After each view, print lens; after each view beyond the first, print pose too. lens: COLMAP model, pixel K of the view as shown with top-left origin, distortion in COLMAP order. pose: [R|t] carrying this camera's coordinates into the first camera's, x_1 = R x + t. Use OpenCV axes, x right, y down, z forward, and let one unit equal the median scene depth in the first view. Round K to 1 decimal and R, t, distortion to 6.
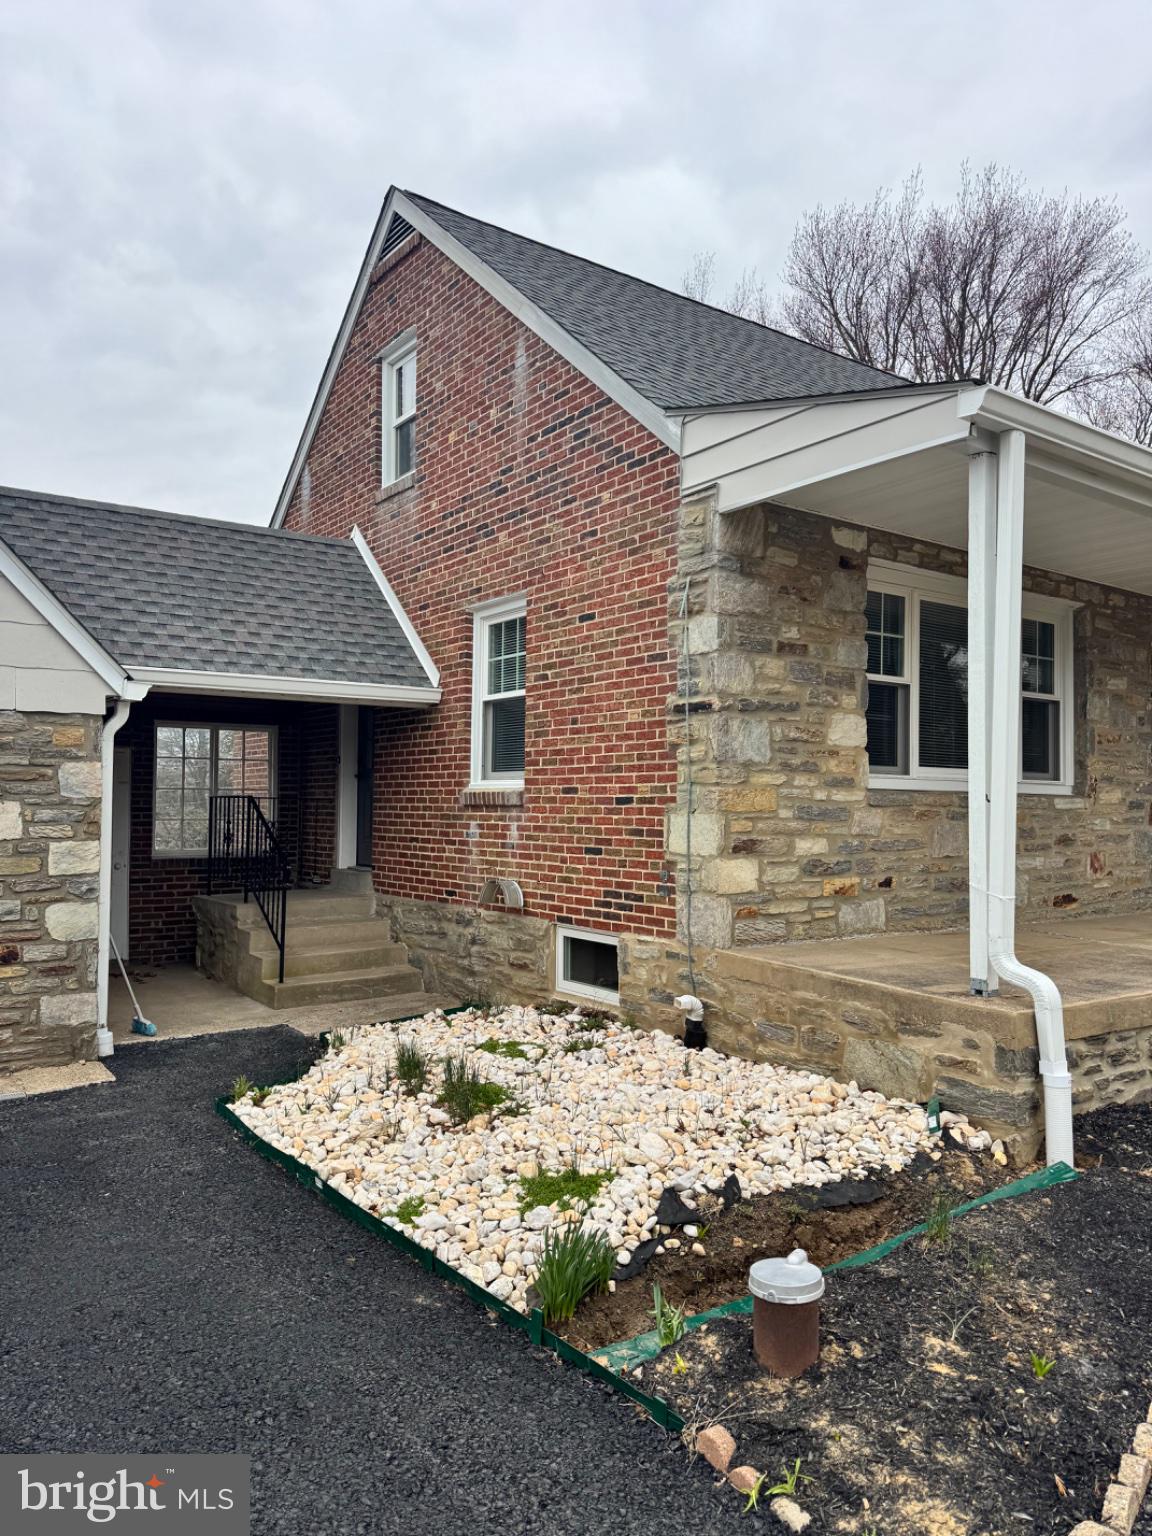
lens RADIAL K [[1084.8, 0, 570.4], [0, 1084.8, 770.6], [0, 0, 1]] dist [0.051063, -0.065550]
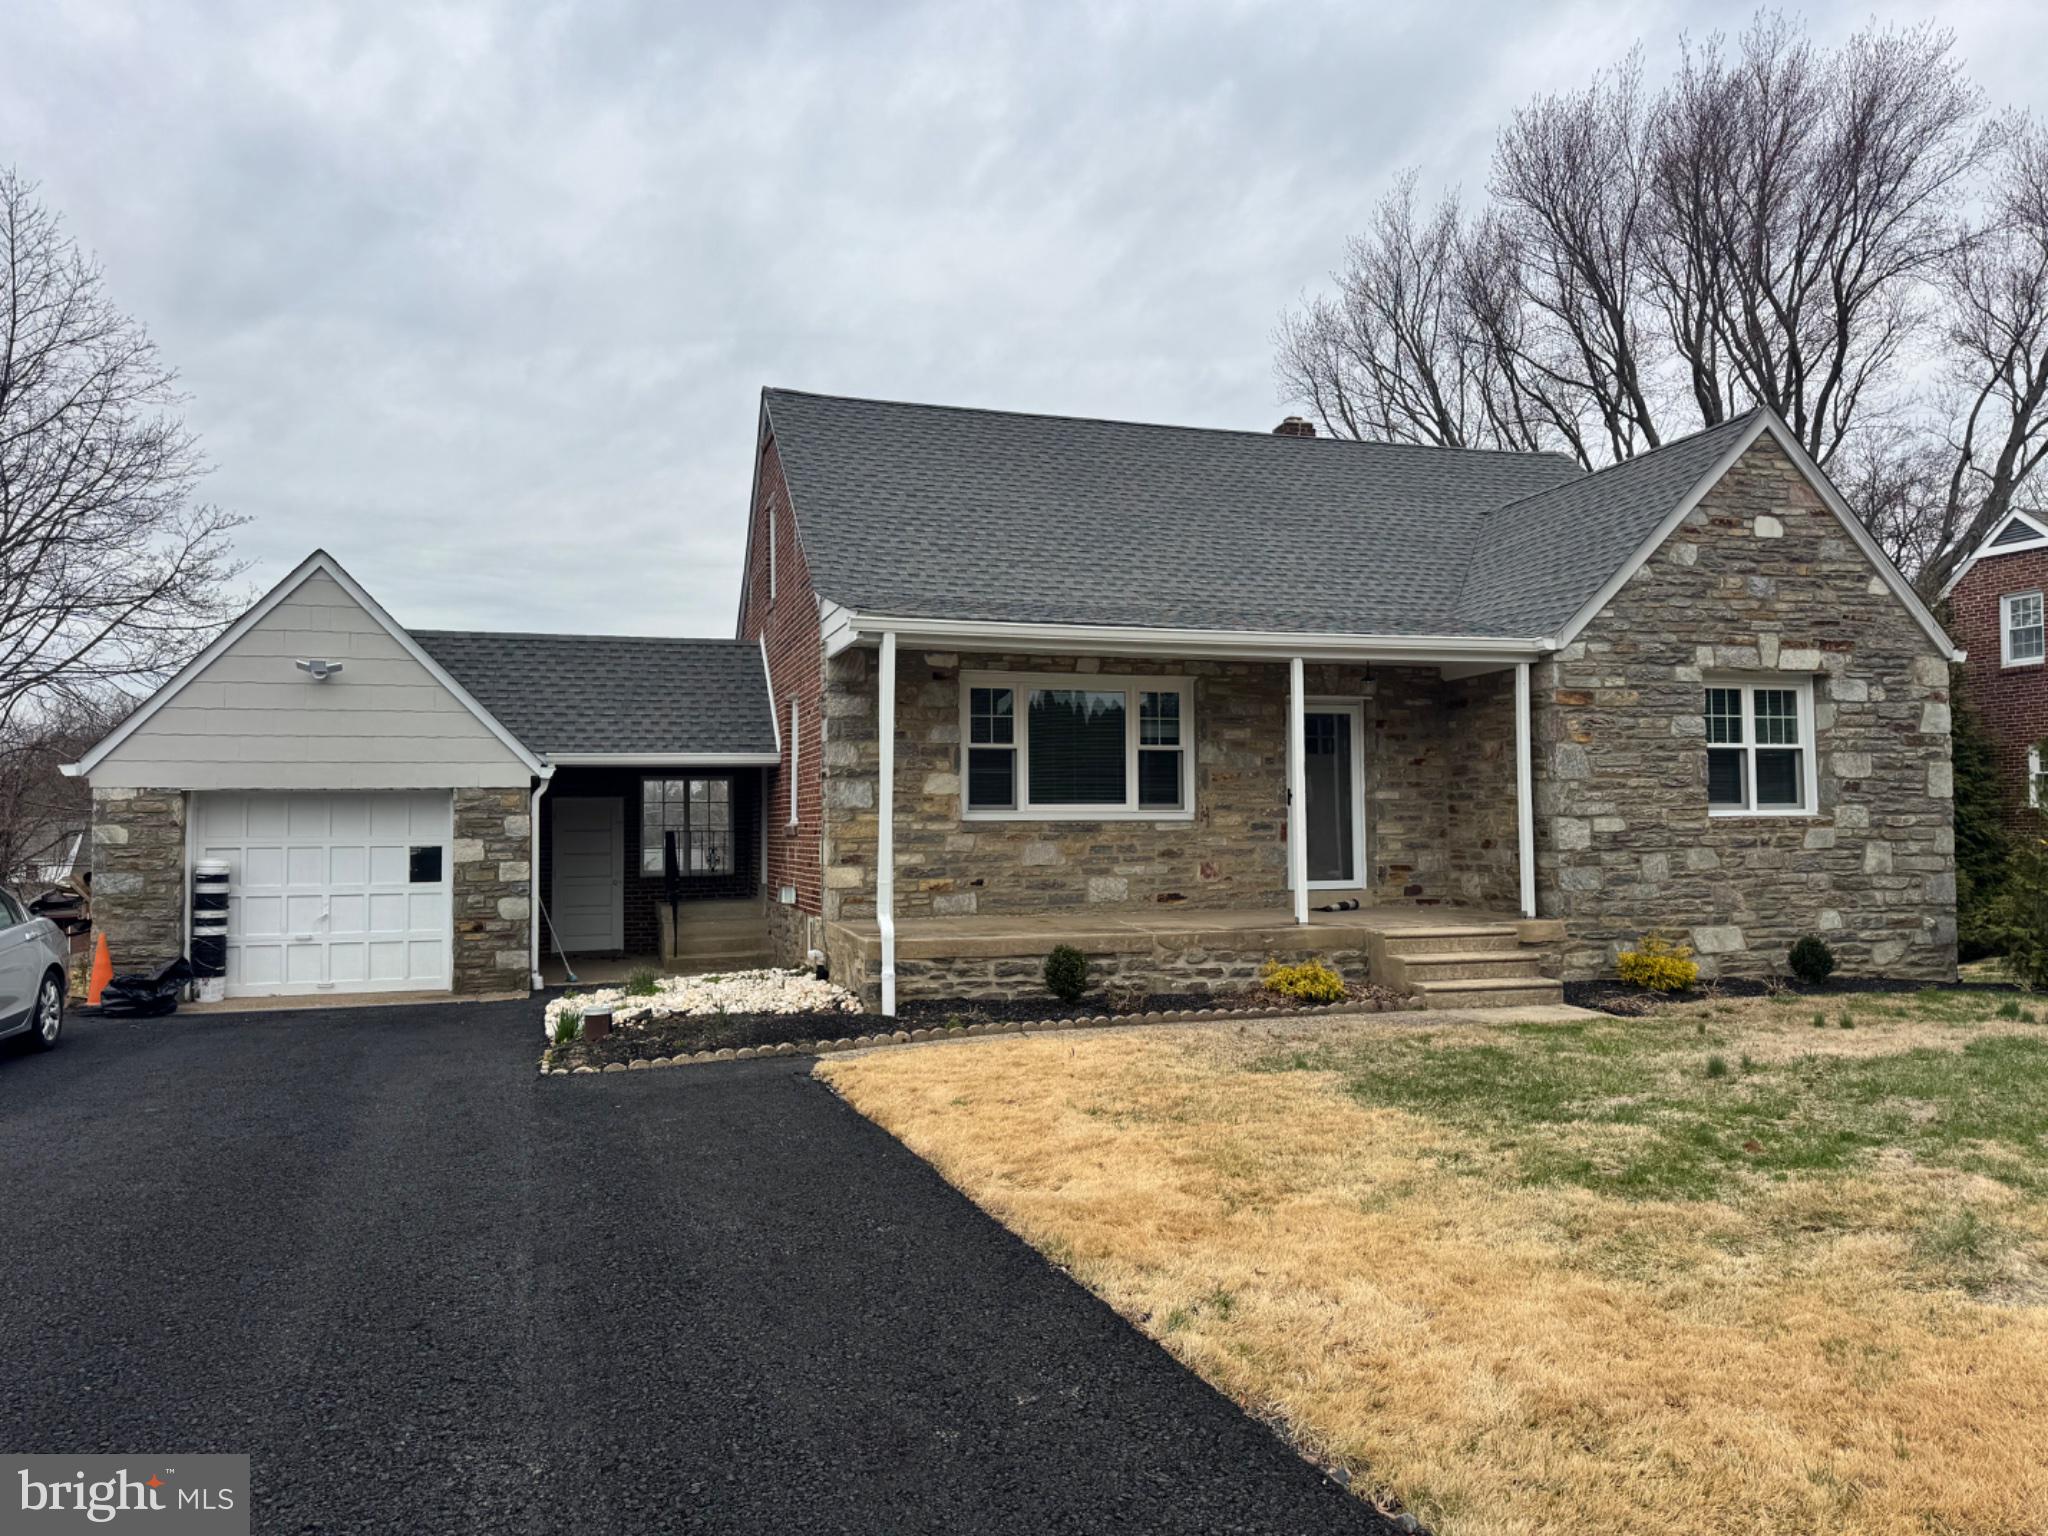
lens RADIAL K [[1446.3, 0, 1017.9], [0, 1446.3, 761.0], [0, 0, 1]] dist [0.051063, -0.065550]
pose [[0.953121, -0.033065, -0.300778, 0.975160], [0.028717, 0.999409, -0.018868, -0.027531], [0.301224, 0.009346, 0.953508, -0.924585]]
